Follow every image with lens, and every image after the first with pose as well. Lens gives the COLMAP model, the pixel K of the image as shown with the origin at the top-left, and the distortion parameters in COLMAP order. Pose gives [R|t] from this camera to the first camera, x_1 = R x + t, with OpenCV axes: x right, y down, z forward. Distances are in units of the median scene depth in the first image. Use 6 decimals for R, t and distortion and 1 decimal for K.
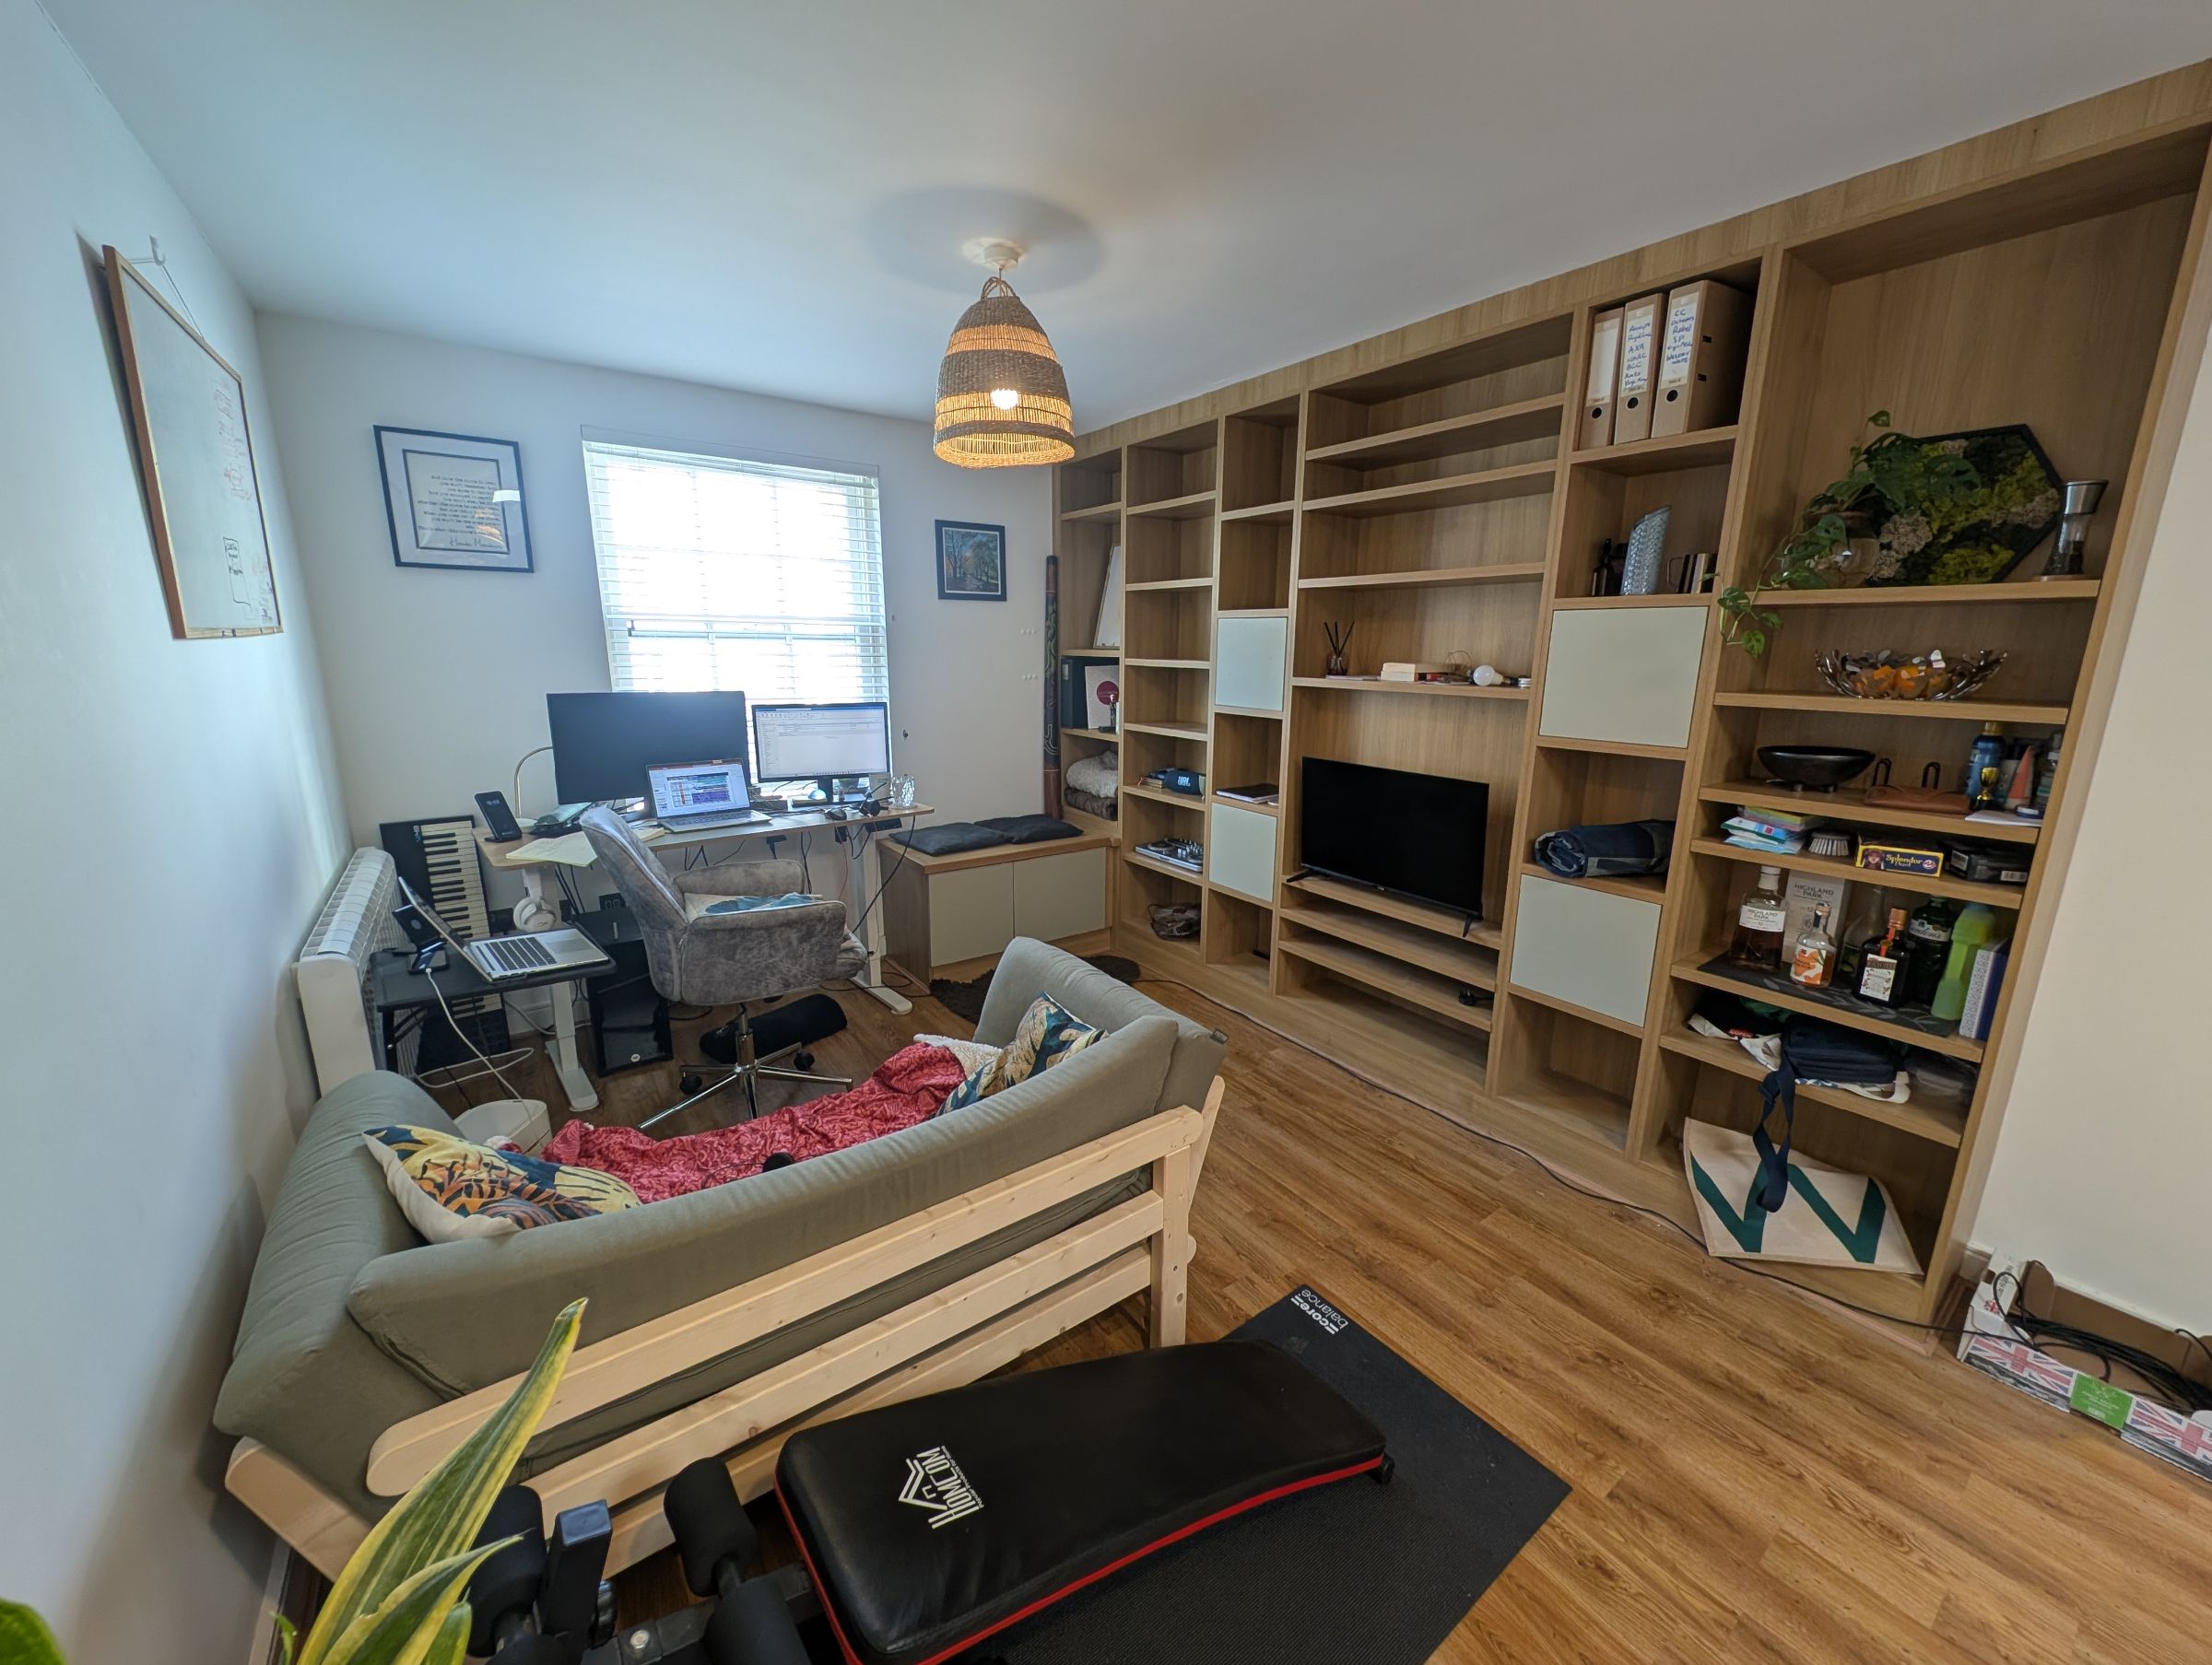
lens RADIAL K [[836.9, 0, 1106.5], [0, 836.9, 840.4], [0, 0, 1]] dist [0.000480, -0.001722]
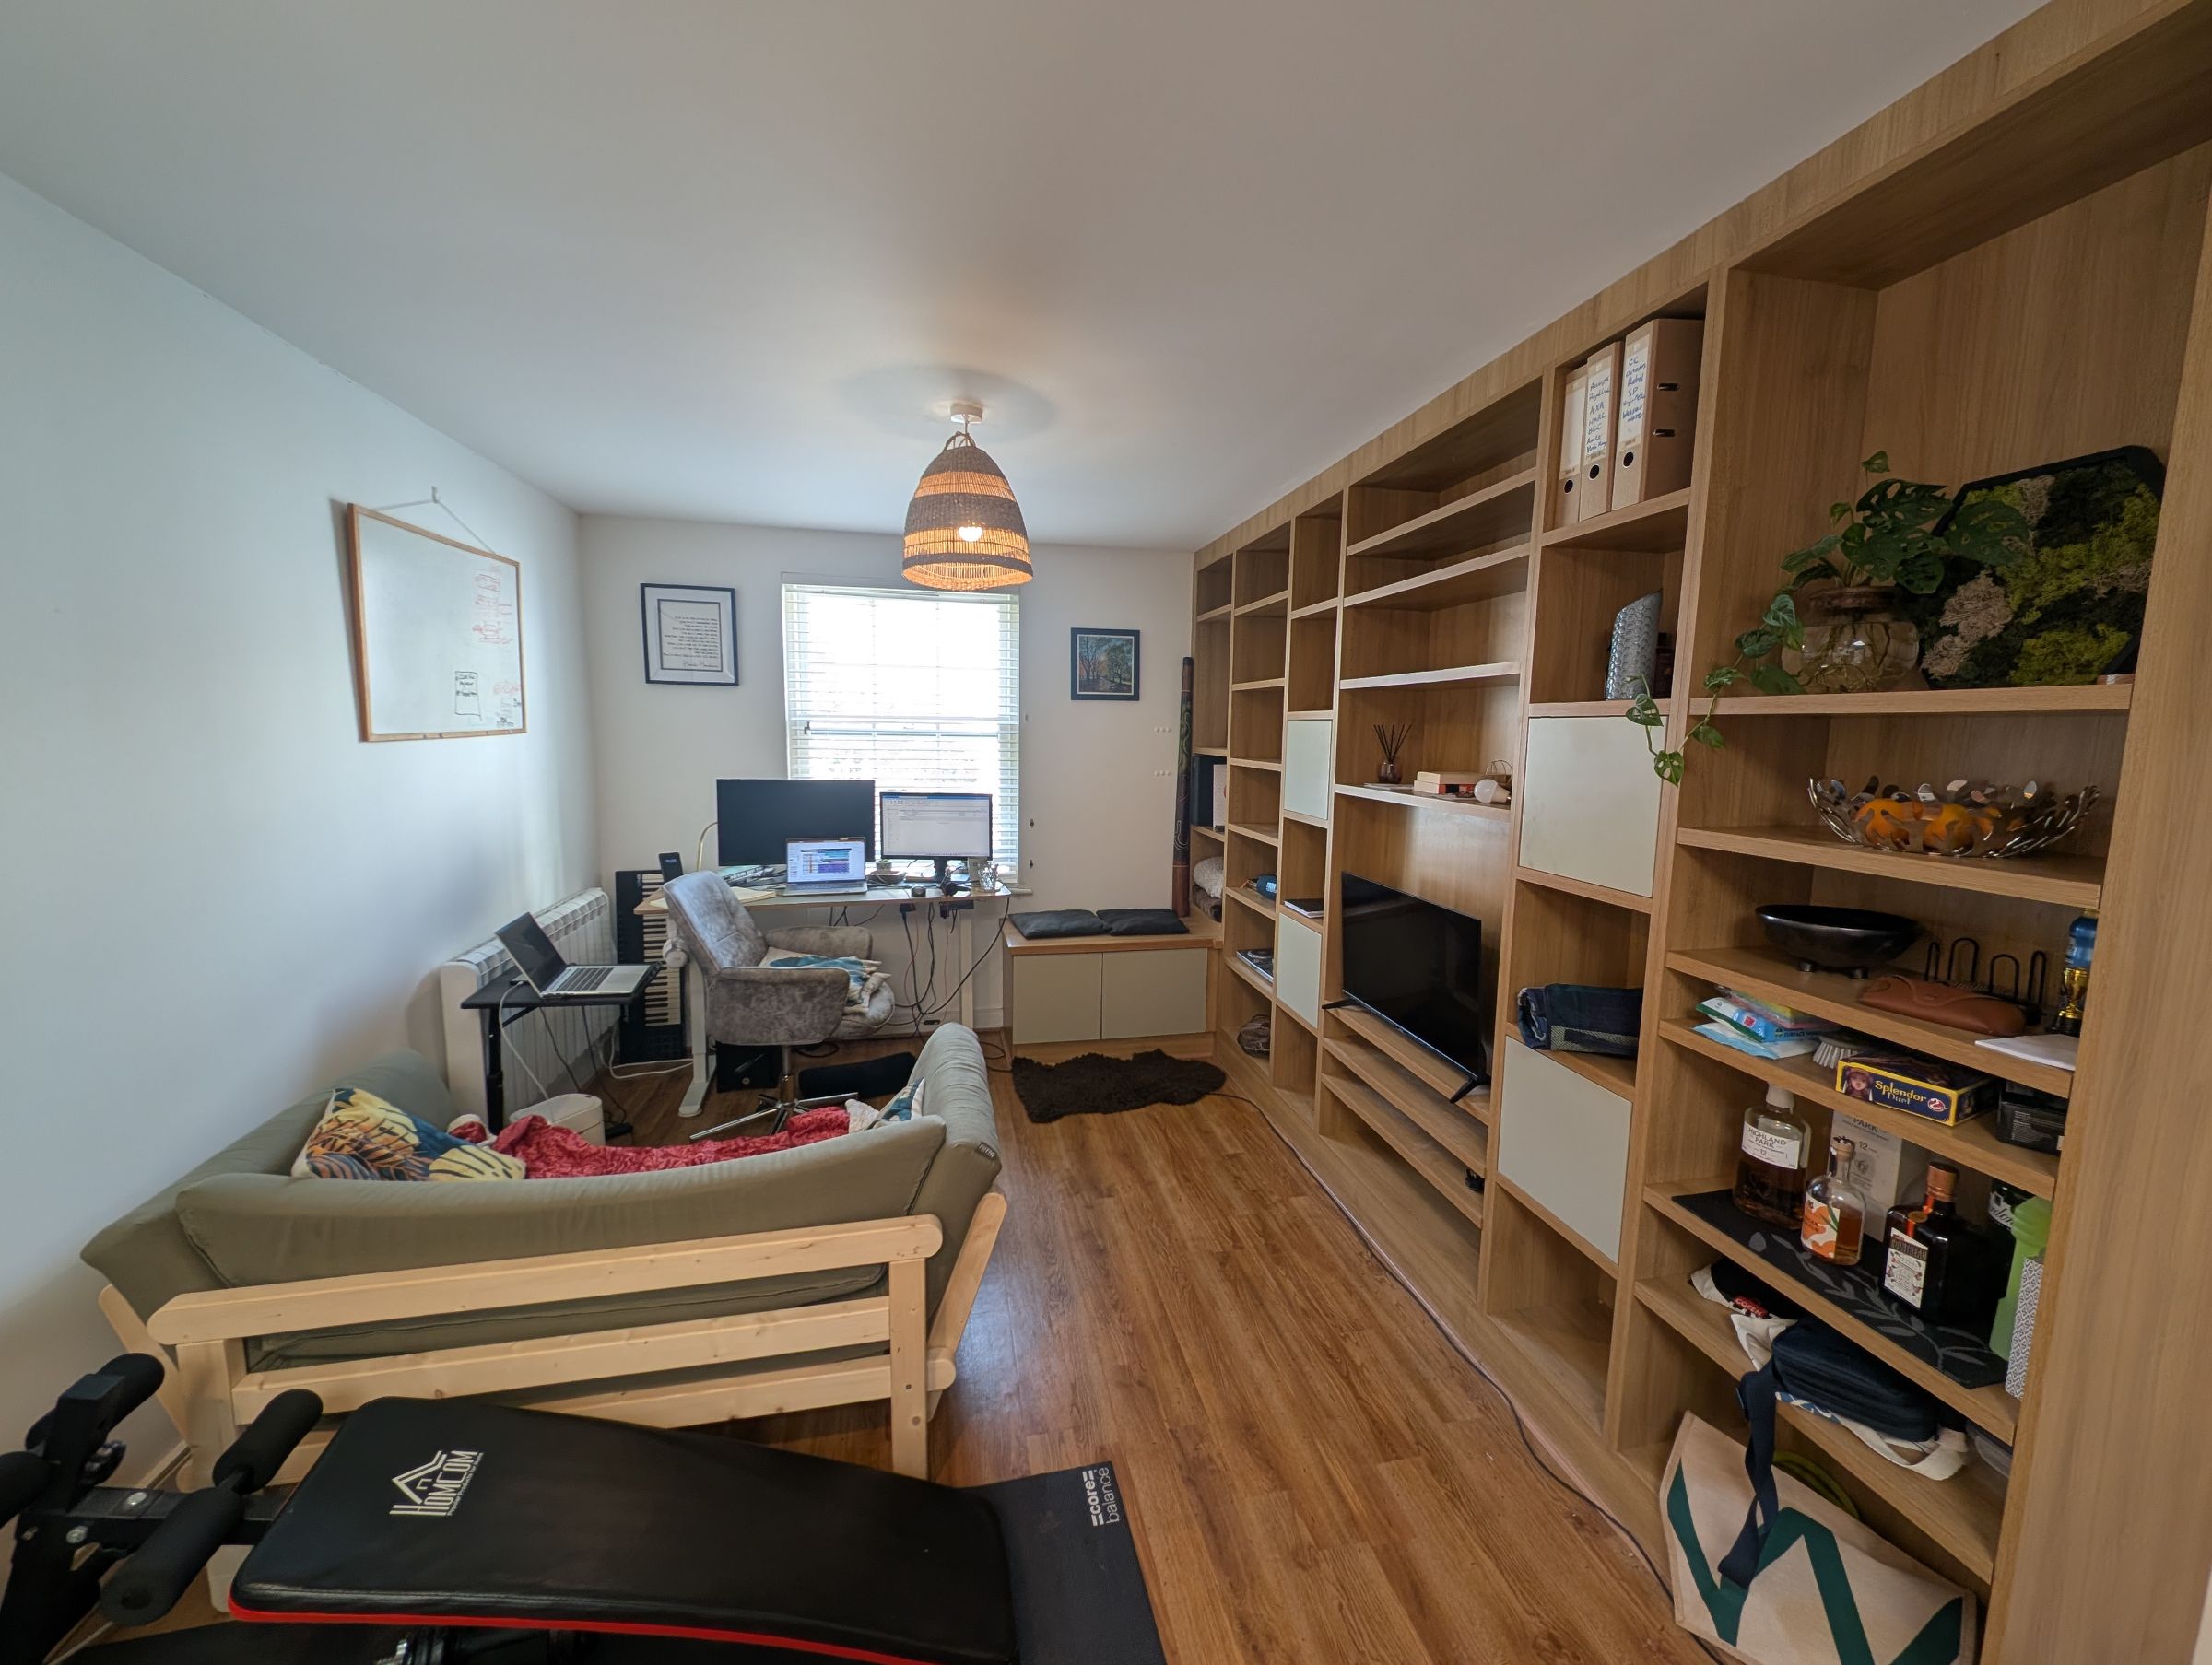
lens RADIAL K [[836.9, 0, 1110.1], [0, 836.9, 839.7], [0, 0, 1]] dist [0.000480, -0.001722]
pose [[0.917069, 0.057381, -0.394577, 0.524757], [-0.097848, 0.991718, -0.083196, -0.048688], [0.386535, 0.114905, 0.915089, 0.104458]]
